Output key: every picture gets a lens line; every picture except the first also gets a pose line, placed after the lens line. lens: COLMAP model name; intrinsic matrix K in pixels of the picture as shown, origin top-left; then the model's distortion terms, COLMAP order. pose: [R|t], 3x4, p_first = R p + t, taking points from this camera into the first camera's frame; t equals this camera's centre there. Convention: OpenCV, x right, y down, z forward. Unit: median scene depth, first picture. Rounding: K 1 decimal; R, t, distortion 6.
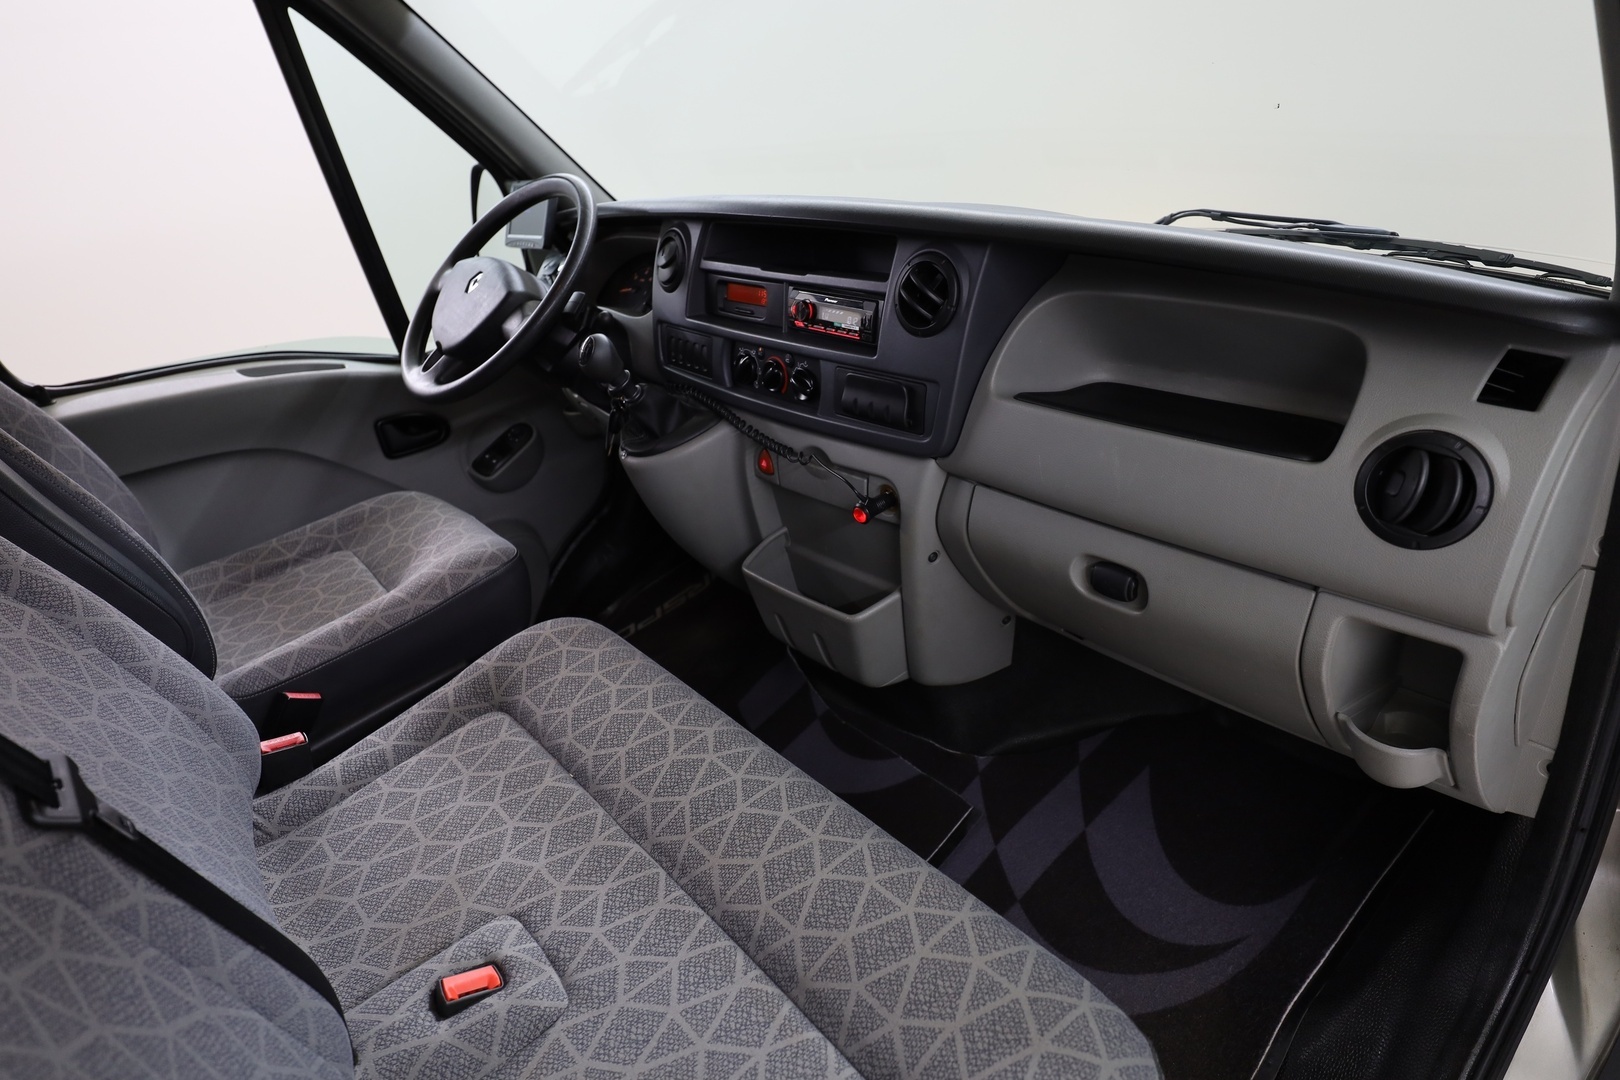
lens RADIAL K [[933.4, 0, 810.0], [0, 933.4, 540.0], [0, 0, 1]] dist [-0.007087, -0.001907]
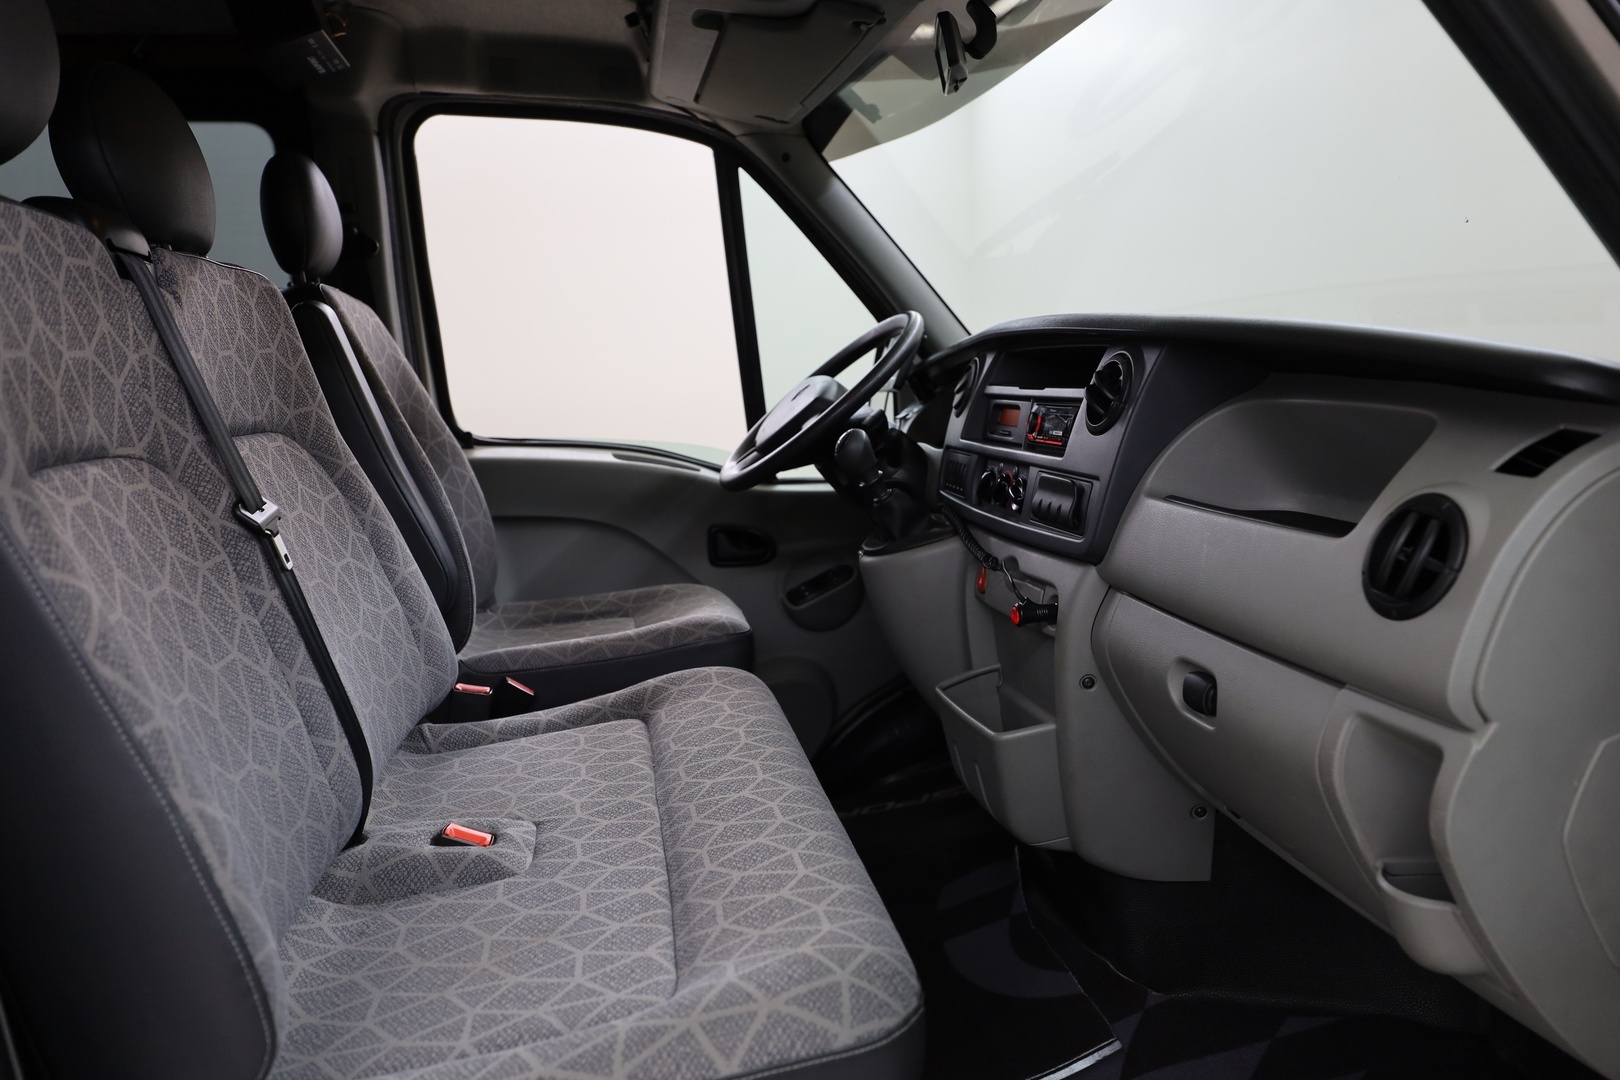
lens RADIAL K [[1177.8, 0, 810.0], [0, 1177.8, 540.0], [0, 0, 1]] dist [-0.031749, -0.000756]
pose [[0.865374, 0.170614, -0.471189, 0.405475], [-0.296130, 0.932632, -0.206166, 0.201008], [0.404271, 0.317943, 0.857600, -0.123855]]
